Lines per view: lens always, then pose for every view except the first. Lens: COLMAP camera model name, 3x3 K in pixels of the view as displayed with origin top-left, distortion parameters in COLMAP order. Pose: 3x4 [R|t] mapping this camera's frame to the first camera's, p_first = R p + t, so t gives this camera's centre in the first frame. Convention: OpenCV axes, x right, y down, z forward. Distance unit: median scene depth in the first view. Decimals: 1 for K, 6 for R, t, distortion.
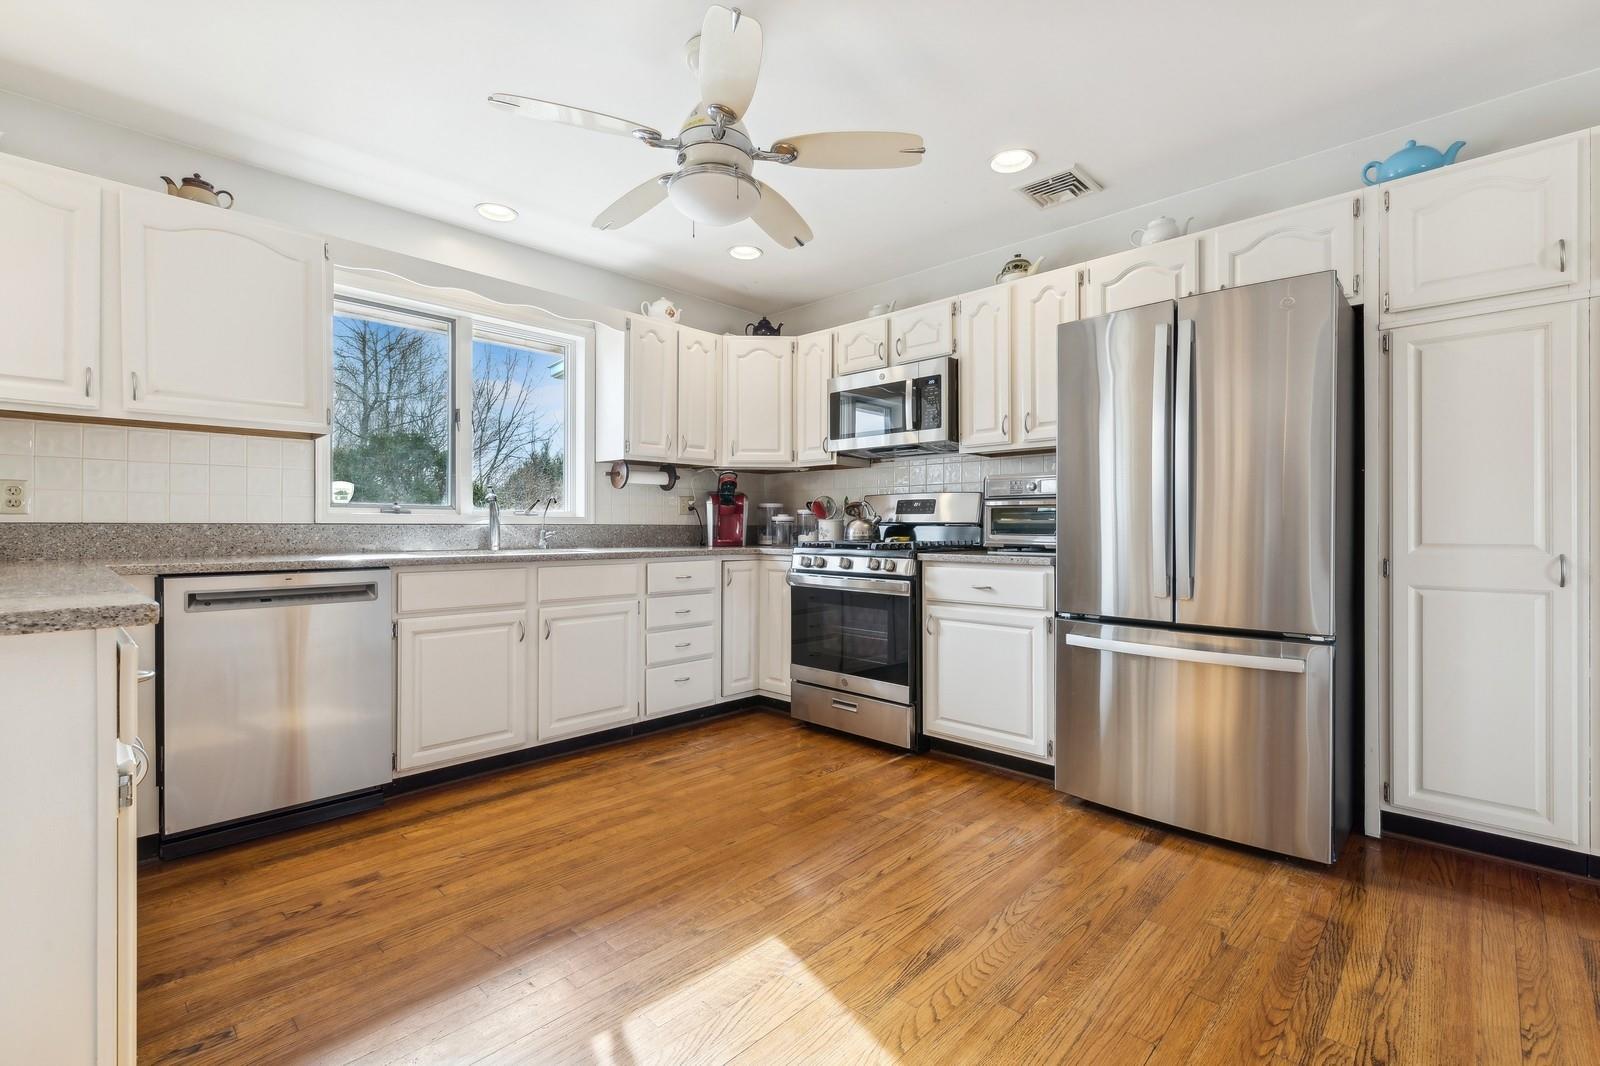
lens RADIAL K [[710.2, 0, 800.0], [0, 710.2, 533.0], [0, 0, 1]] dist [0.009003, 0.000129]
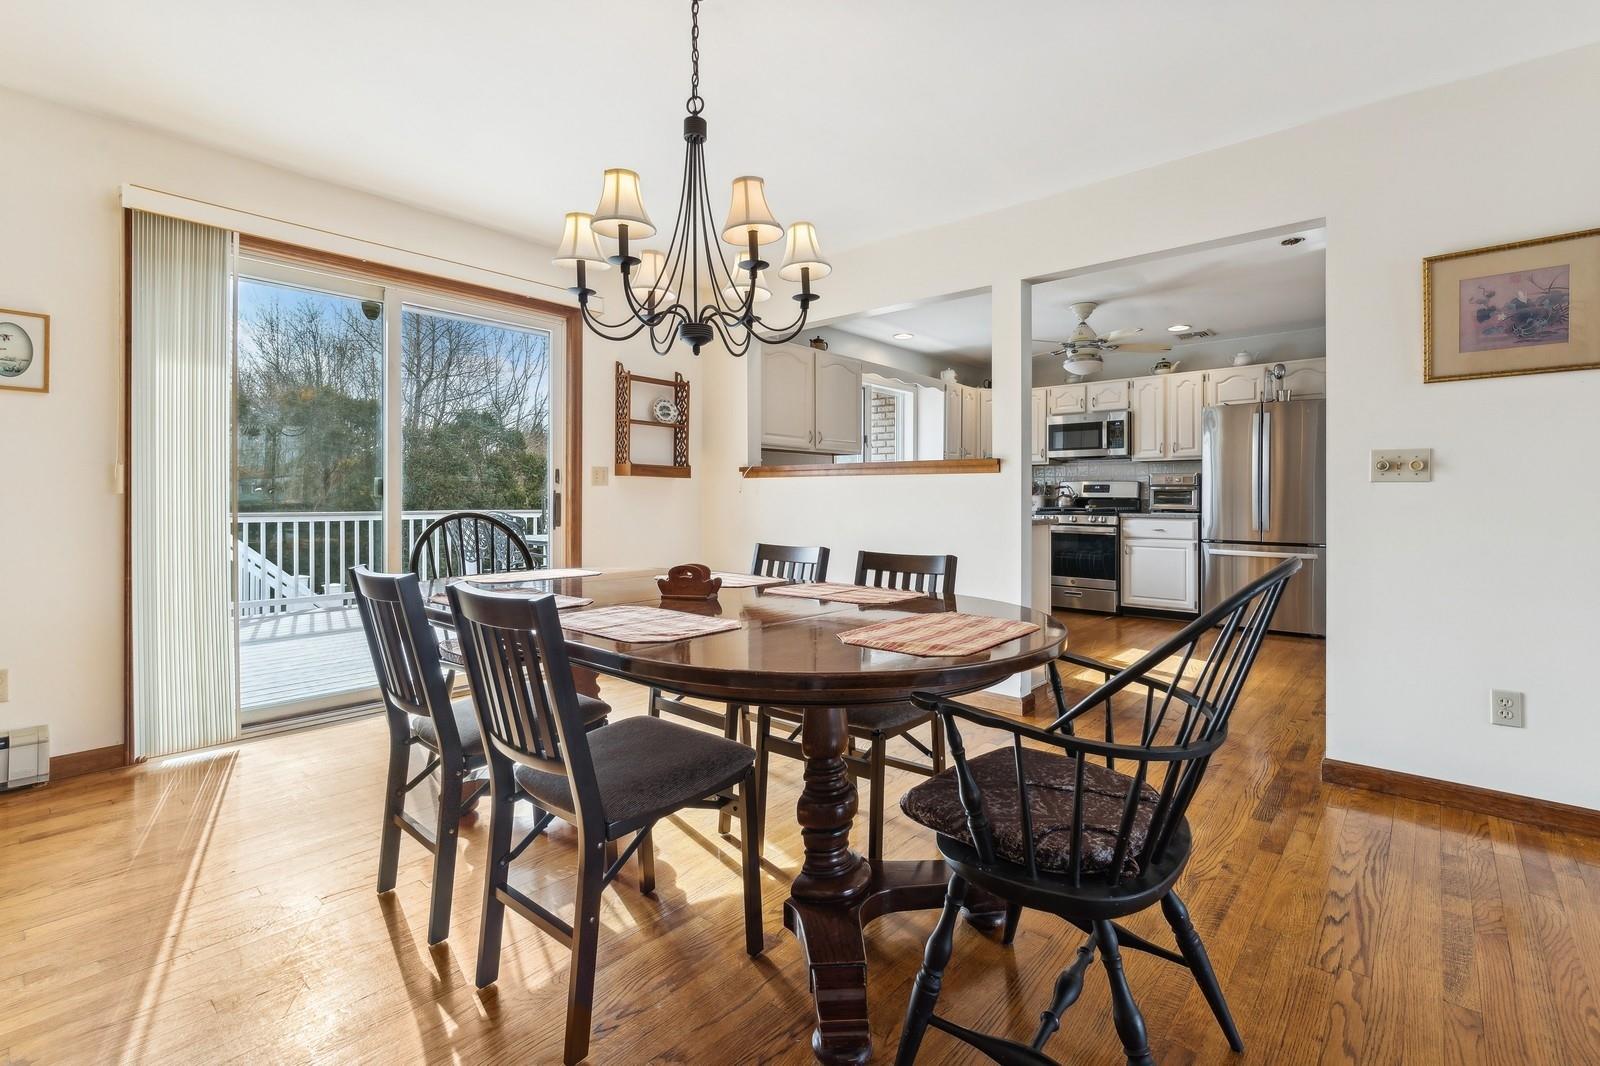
lens RADIAL K [[713.6, 0, 804.5], [0, 713.6, 511.5], [0, 0, 1]] dist [0.003773, 0.000198]
pose [[0.997927, -0.000639, 0.064360, -0.831759], [0.000013, 0.999953, 0.009726, 0.003631], [-0.064363, -0.009705, 0.997879, -0.917323]]
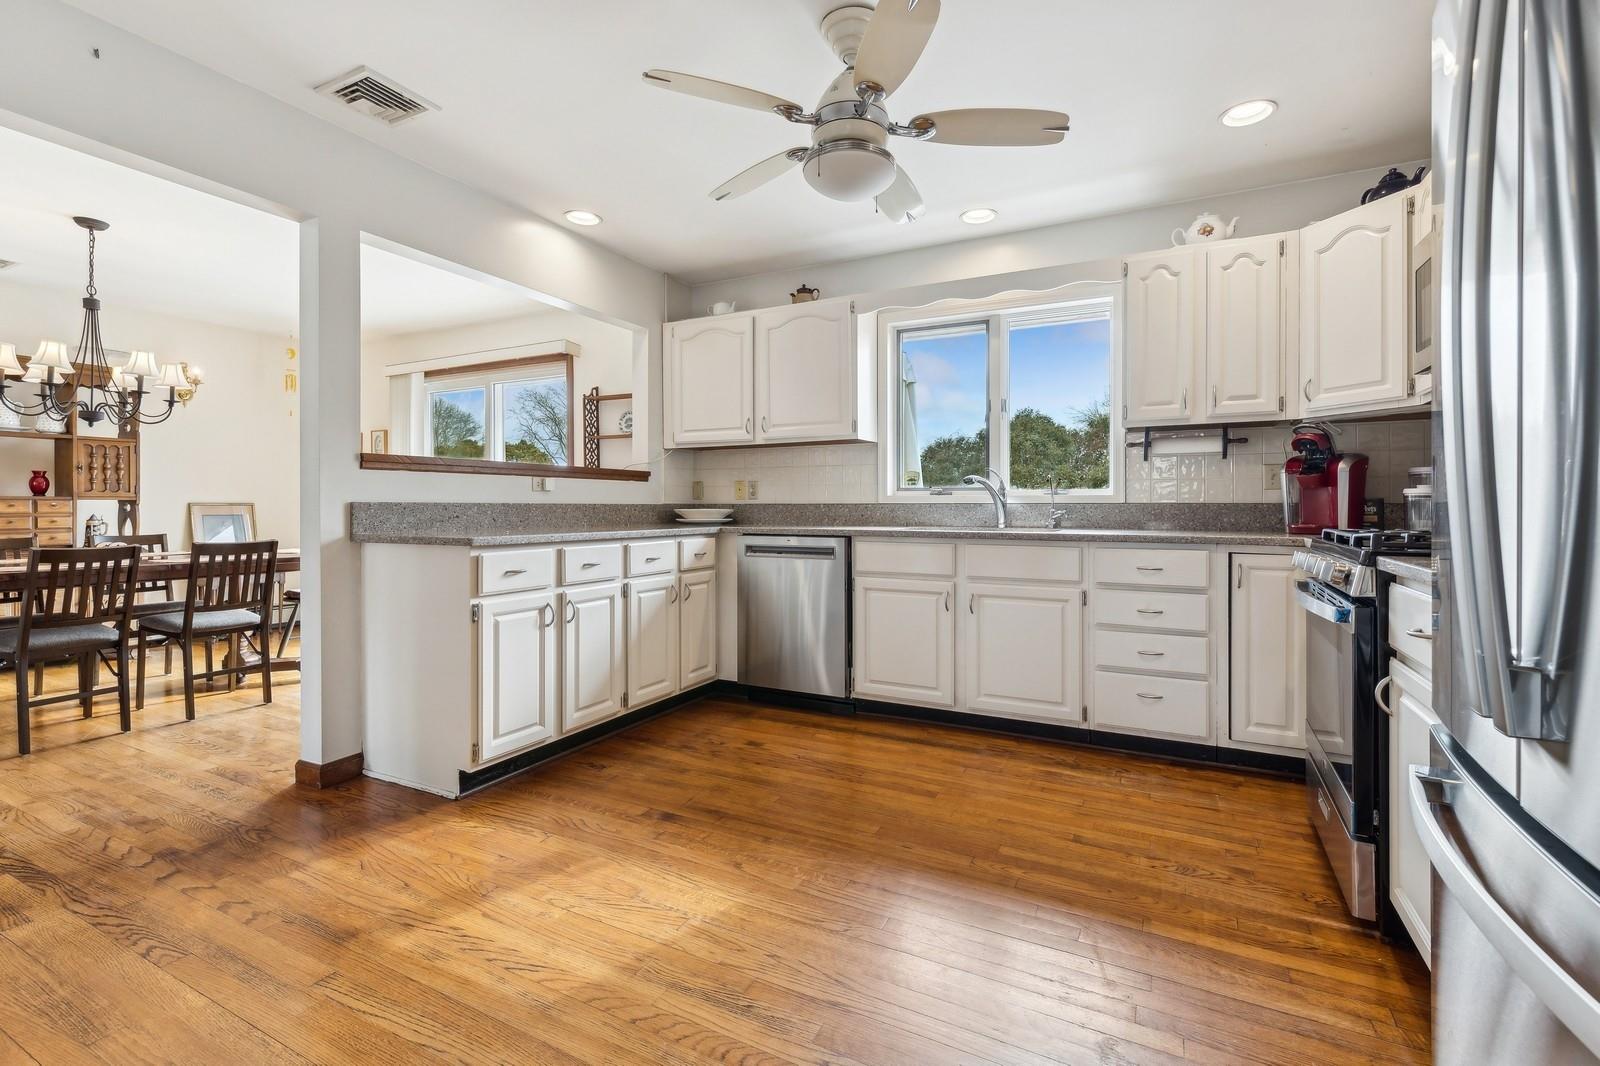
lens RADIAL K [[713.6, 0, 804.5], [0, 713.6, 511.5], [0, 0, 1]] dist [0.003773, 0.000198]
pose [[0.284022, 0.007228, -0.958791, 0.552549], [-0.007815, 0.999956, 0.005223, -0.003624], [0.958786, 0.006009, 0.284066, 0.444502]]
